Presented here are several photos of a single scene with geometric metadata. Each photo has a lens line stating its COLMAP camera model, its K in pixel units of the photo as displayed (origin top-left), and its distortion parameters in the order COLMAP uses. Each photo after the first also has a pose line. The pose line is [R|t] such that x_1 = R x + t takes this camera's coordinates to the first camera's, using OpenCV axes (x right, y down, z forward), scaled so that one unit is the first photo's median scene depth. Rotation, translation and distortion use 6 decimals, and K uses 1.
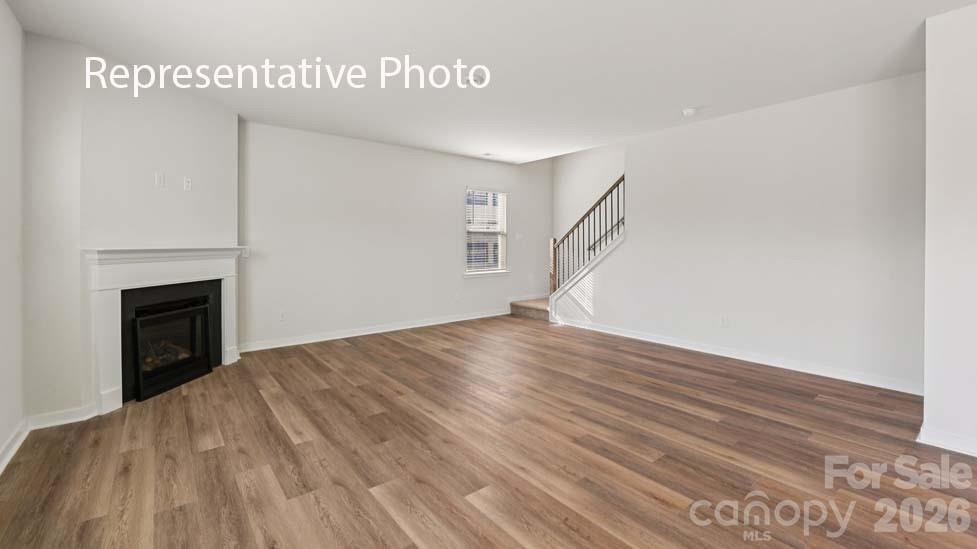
lens RADIAL K [[406.7, 0, 479.3], [0, 406.7, 251.0], [0, 0, 1]] dist [-0.001624, -0.000940]
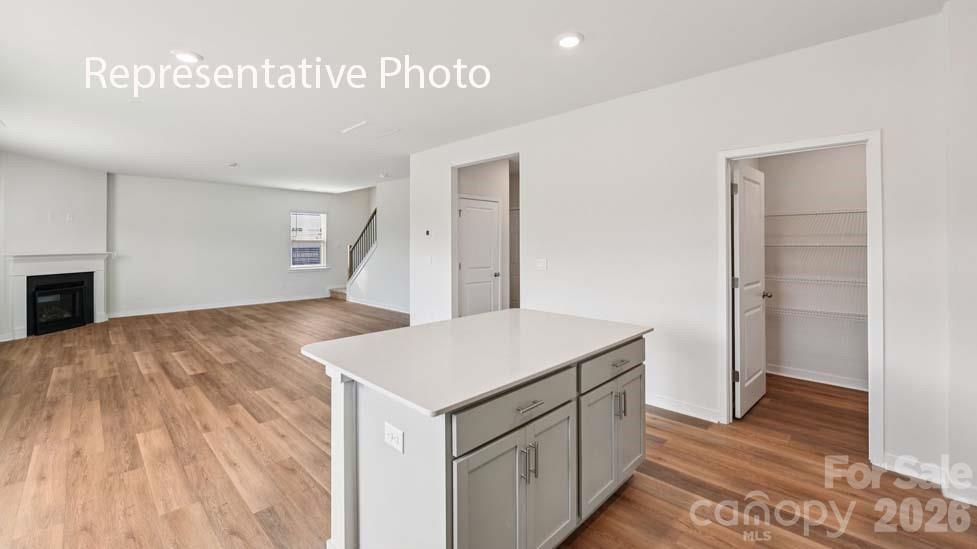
lens RADIAL K [[406.7, 0, 476.8], [0, 406.7, 247.2], [0, 0, 1]] dist [-0.001624, -0.000940]
pose [[0.994635, -0.002612, 0.103416, 0.768135], [0.003762, 0.999933, -0.010923, -0.008534], [-0.103380, 0.011254, 0.994578, -0.835178]]
